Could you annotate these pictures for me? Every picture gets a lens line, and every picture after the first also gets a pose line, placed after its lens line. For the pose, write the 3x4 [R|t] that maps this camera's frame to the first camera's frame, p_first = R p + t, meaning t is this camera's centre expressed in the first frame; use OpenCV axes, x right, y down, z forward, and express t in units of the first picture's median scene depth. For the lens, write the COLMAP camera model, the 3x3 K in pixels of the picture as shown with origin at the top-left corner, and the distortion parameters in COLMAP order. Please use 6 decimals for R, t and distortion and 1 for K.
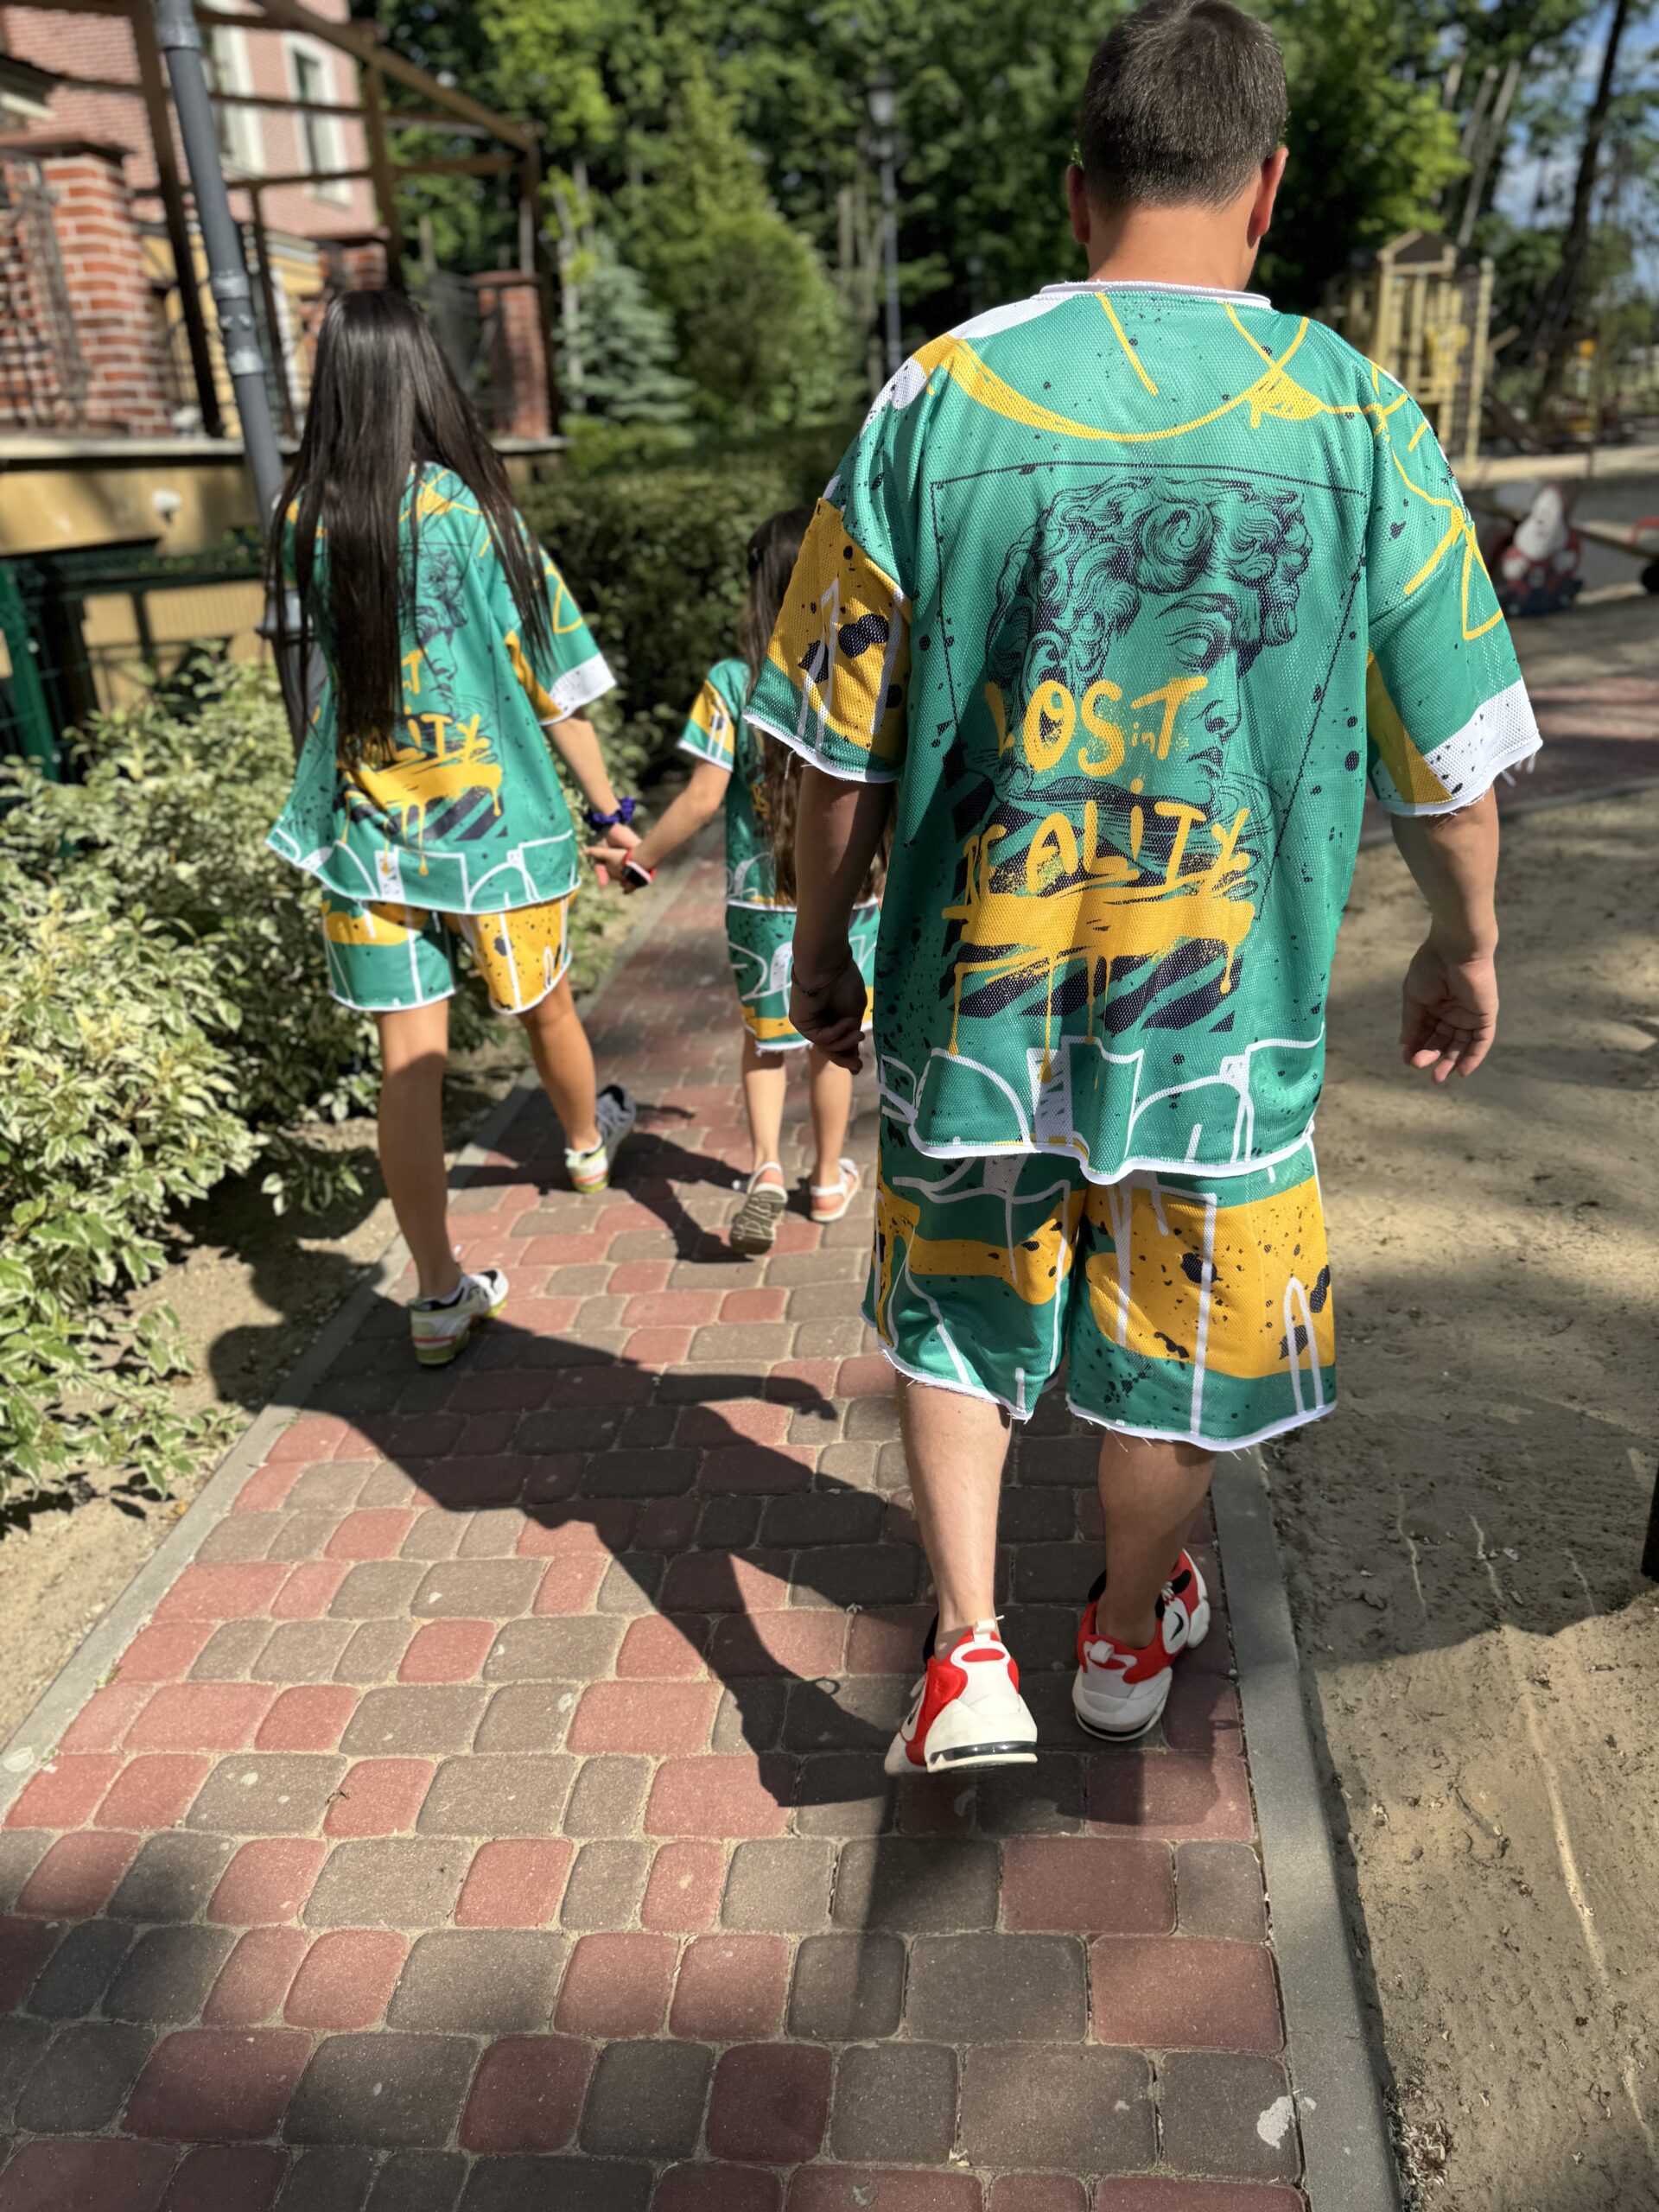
lens RADIAL K [[1557.1, 0, 822.5], [0, 1557.1, 1116.1], [0, 0, 1]] dist [0.008555, -0.015211]
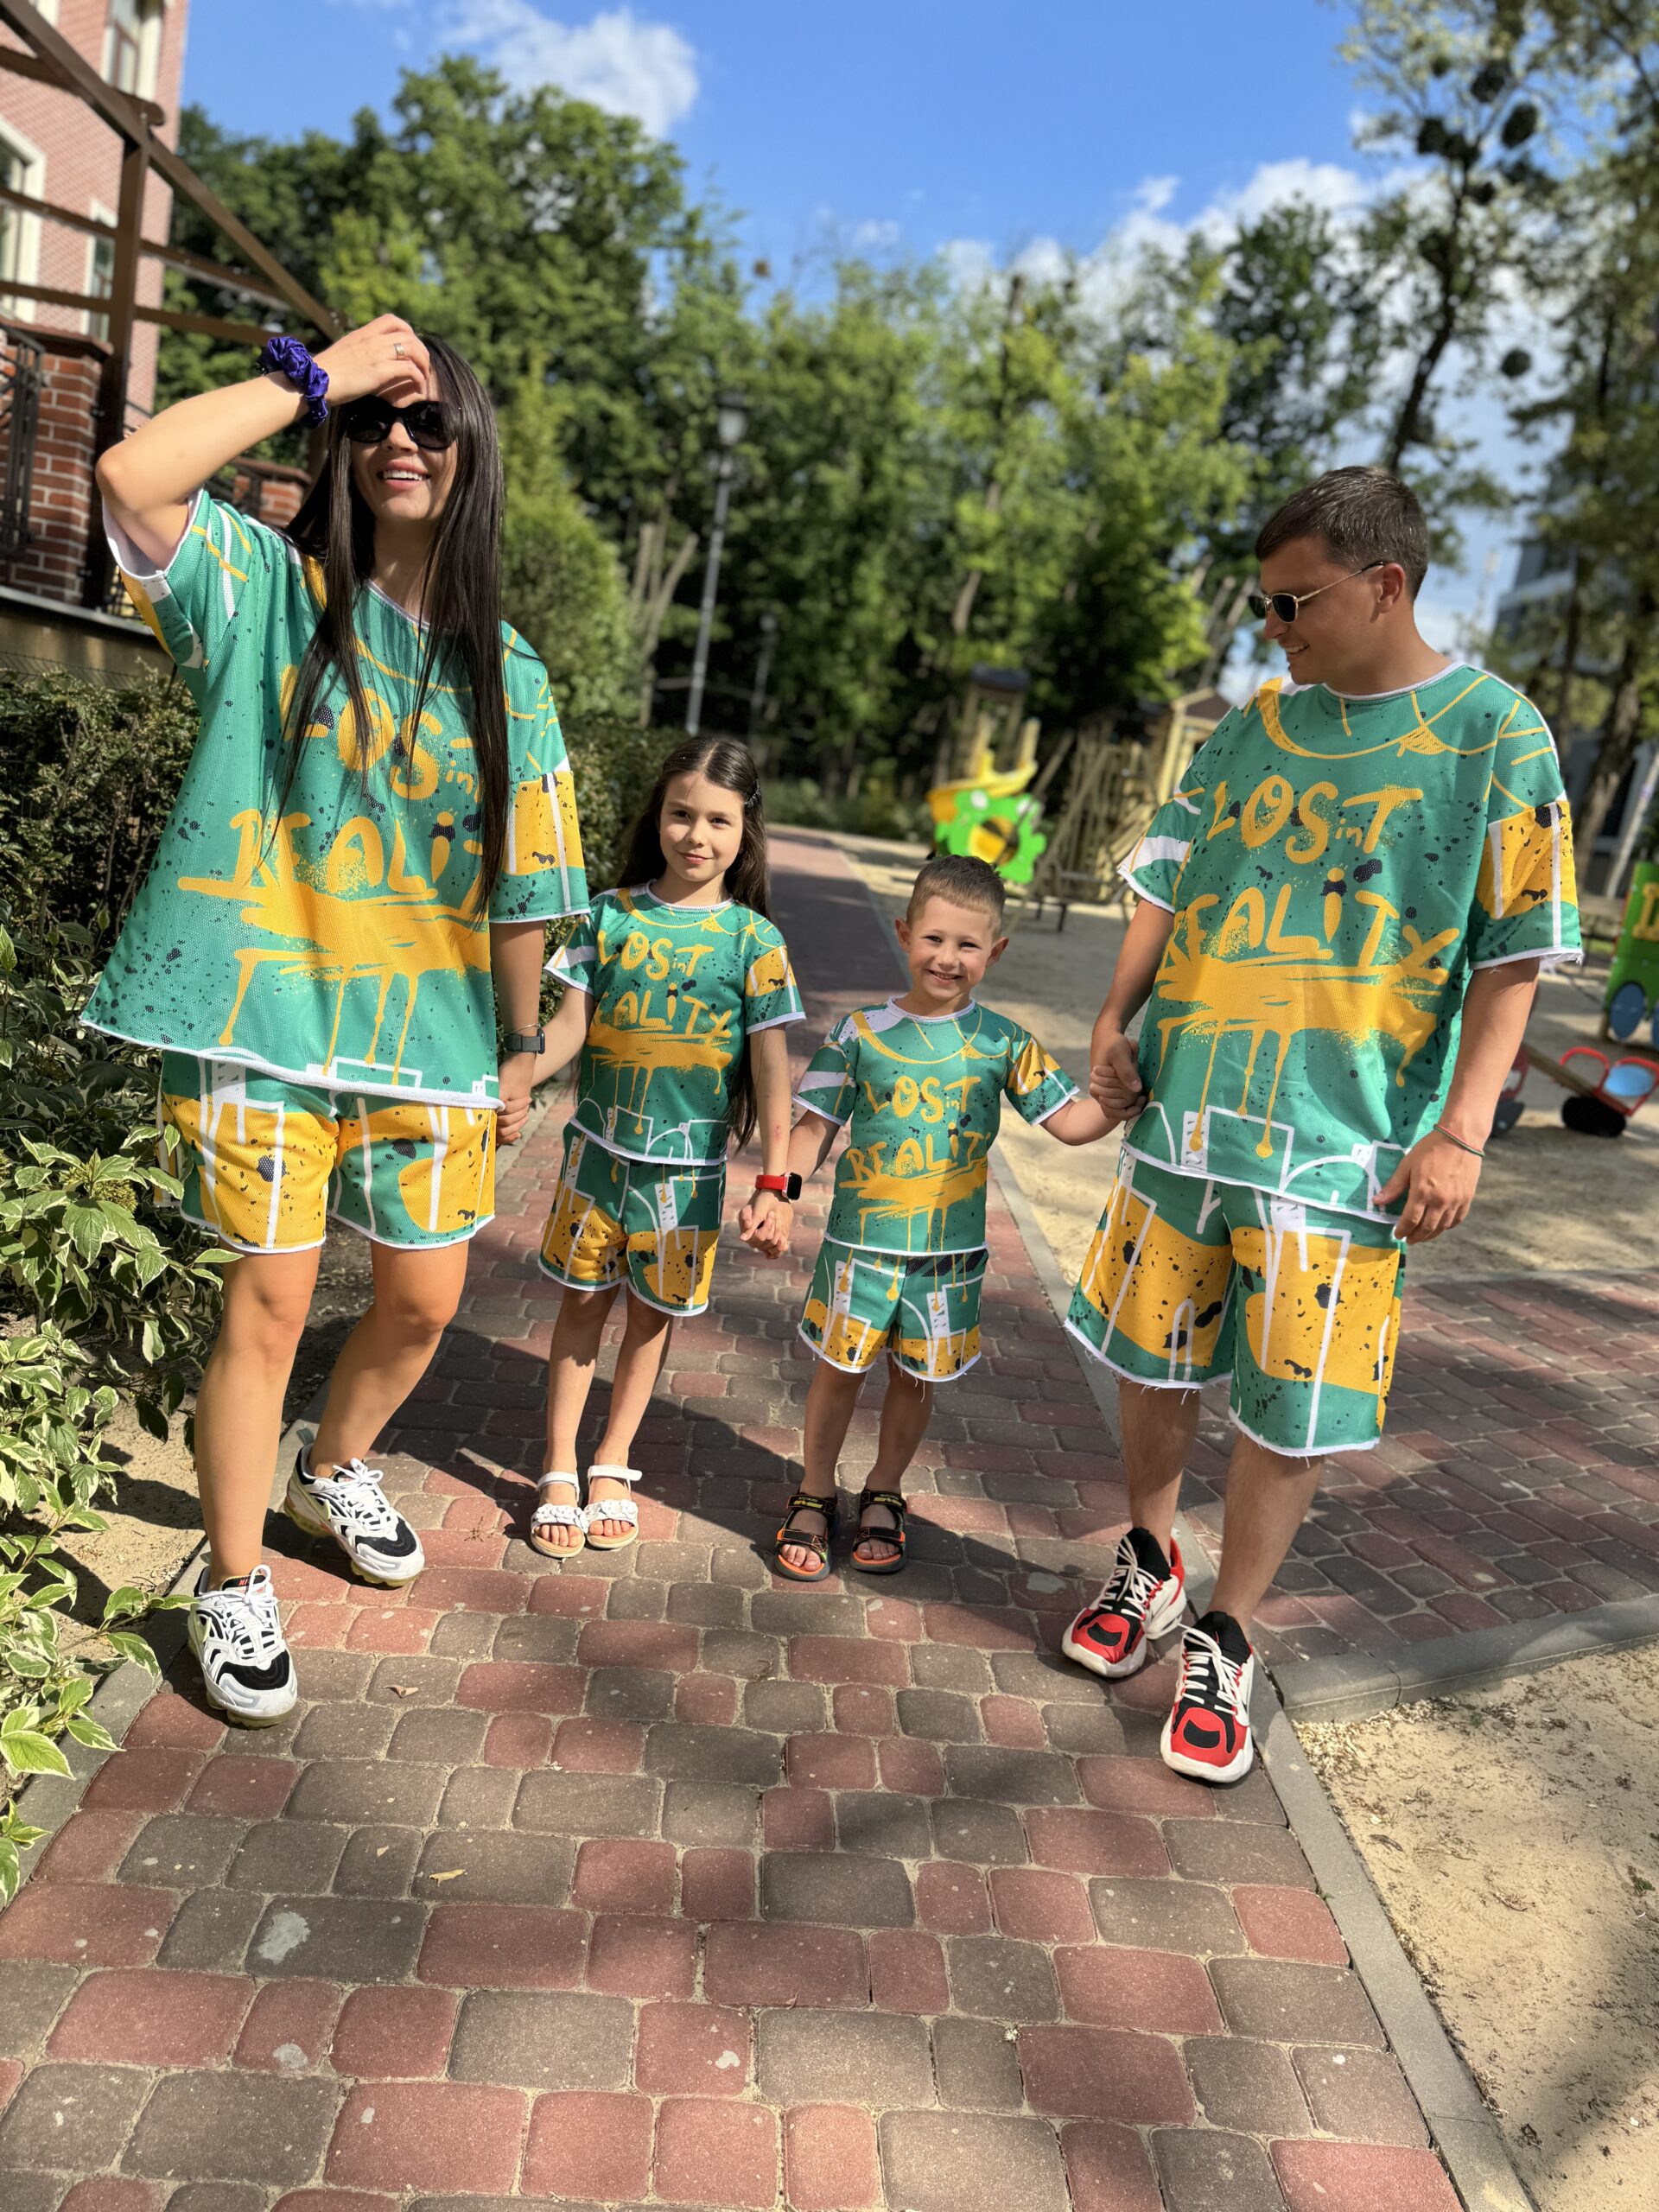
lens RADIAL K [[1557.1, 0, 817.1], [0, 1557.1, 1116.3], [0, 0, 1]] dist [0.008555, -0.015211]
pose [[0.962477, 0.187494, 0.196171, -0.007022], [-0.146440, 0.967487, -0.206214, -0.025952], [-0.228457, 0.169749, 0.958641, 0.064381]]
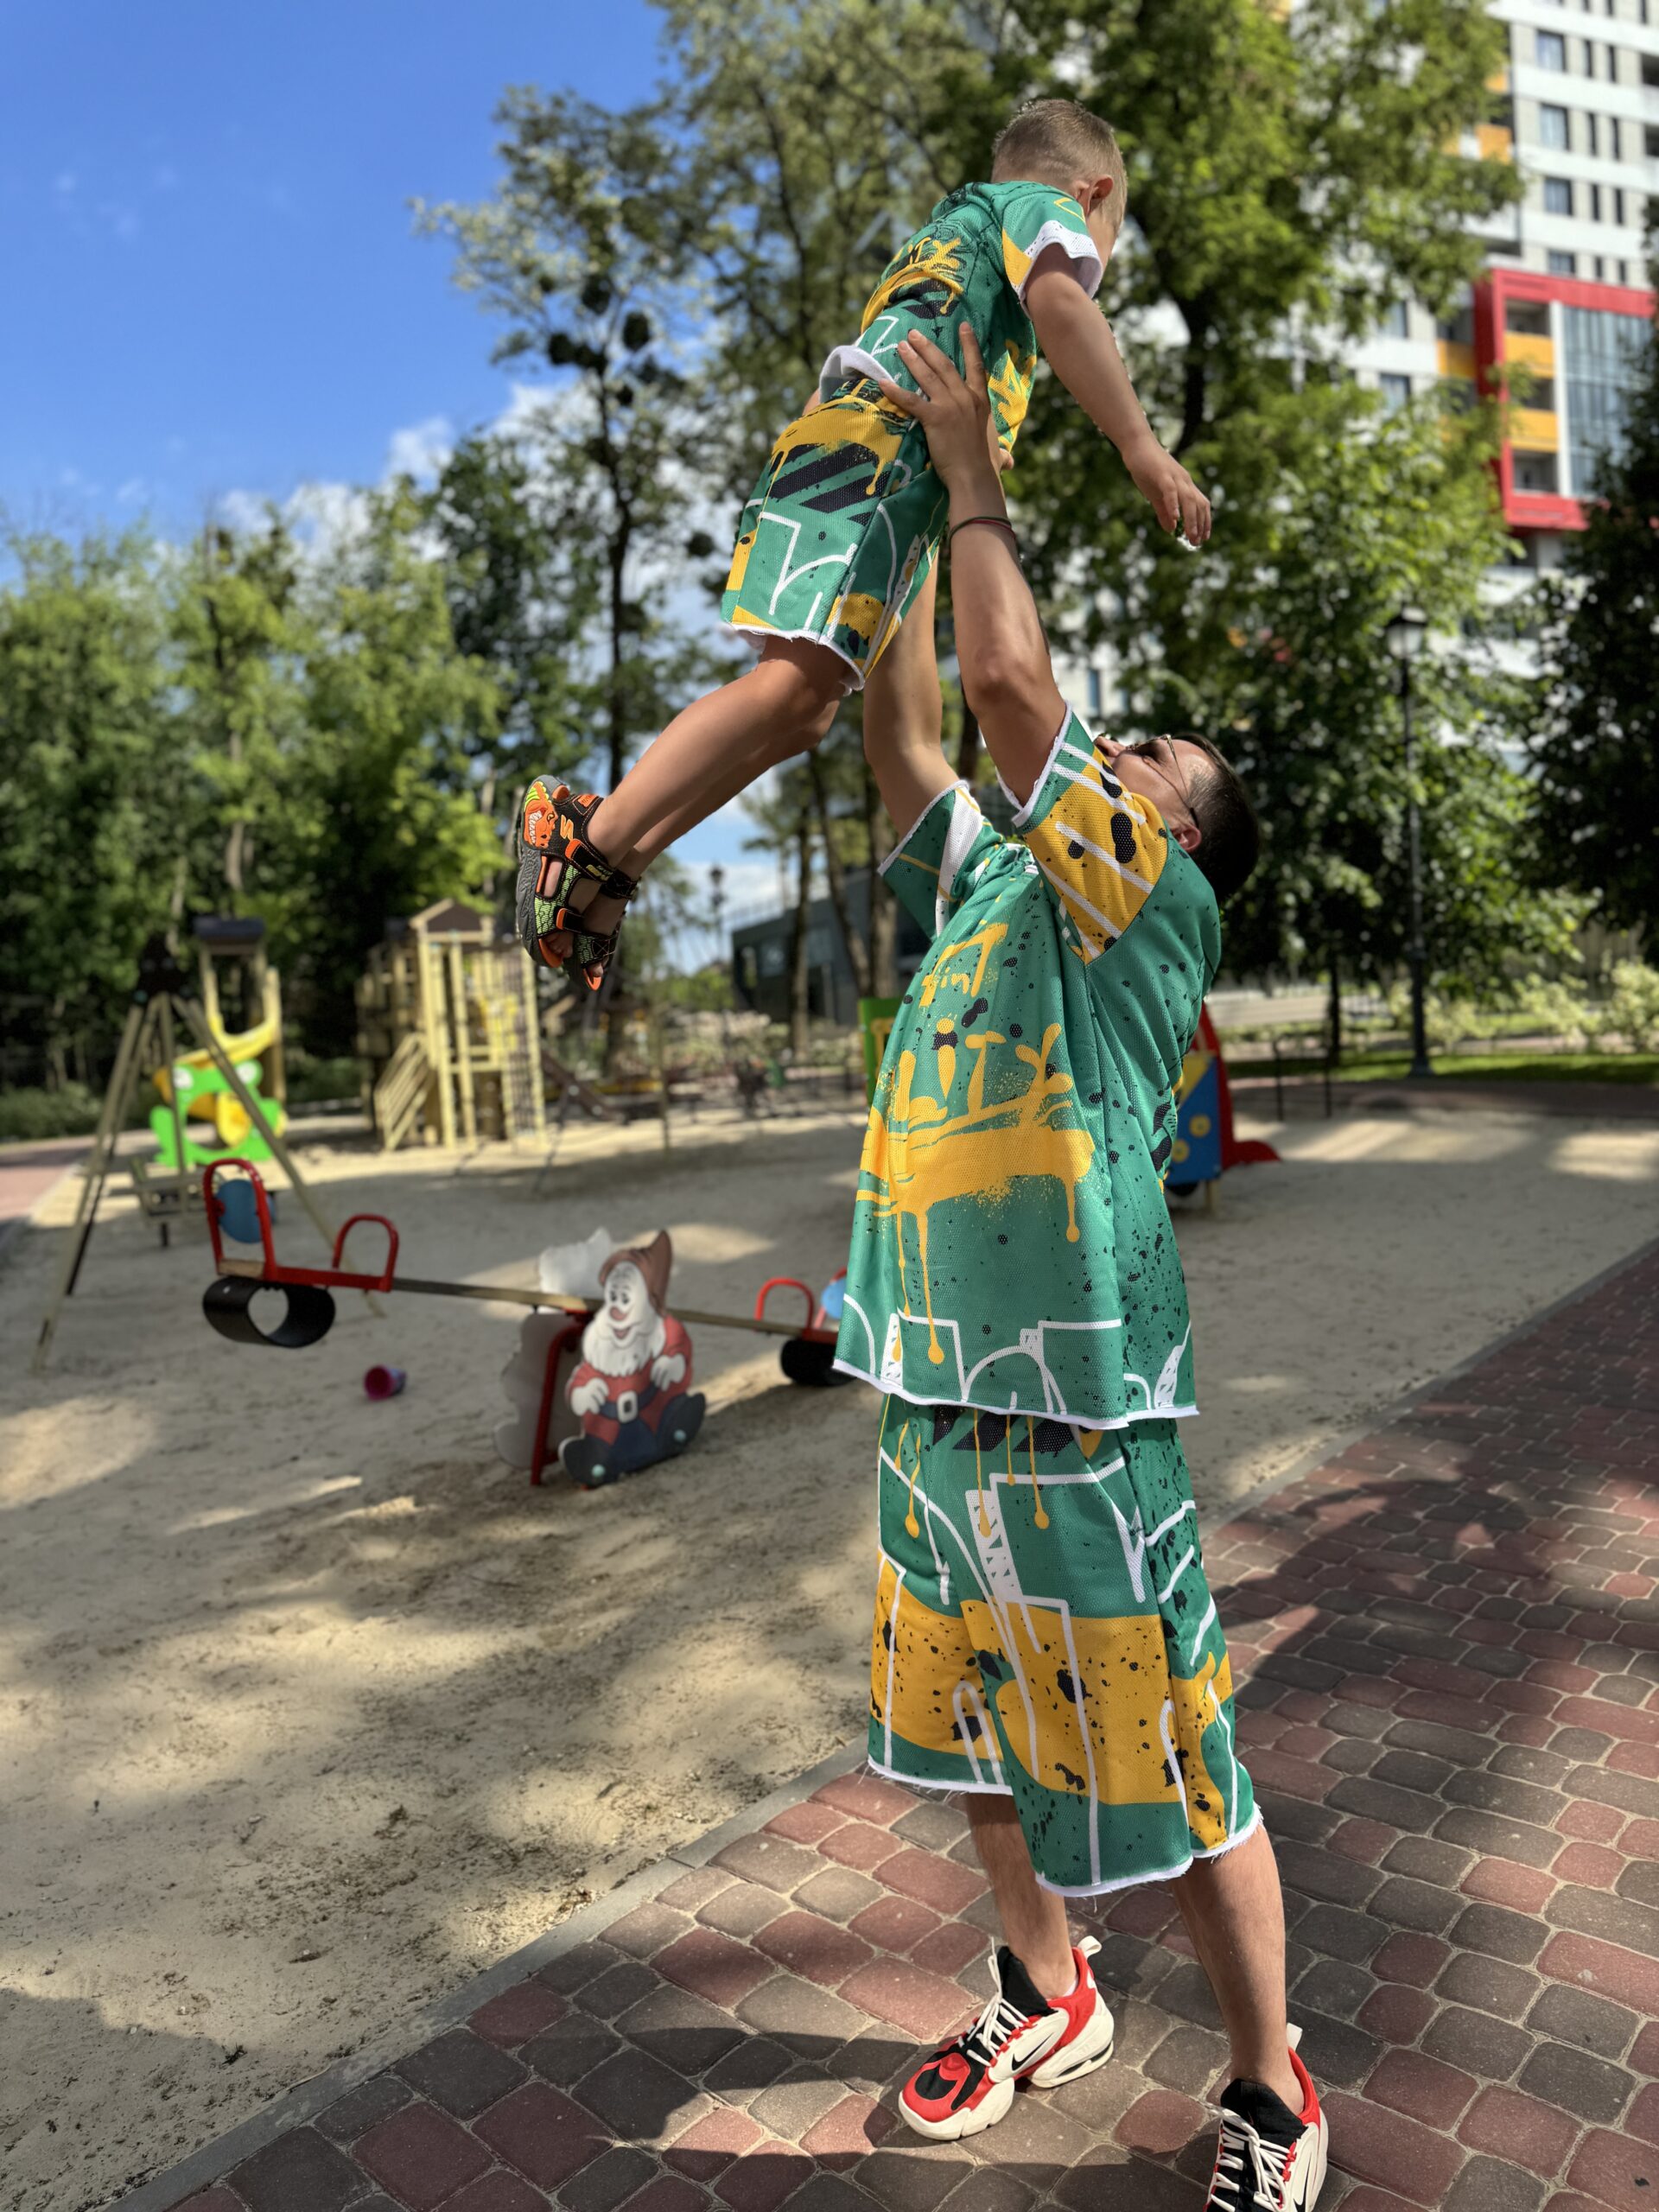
lens RADIAL K [[1557.1, 0, 815.7], [0, 1557.1, 1114.3], [0, 0, 1]] dist [0.008555, -0.015211]
pose [[0.863800, -0.018145, 0.503507, 0.050973], [0.208122, 0.922957, -0.323785, -0.053716], [-0.458840, 0.384476, 0.801027, 0.104924]]
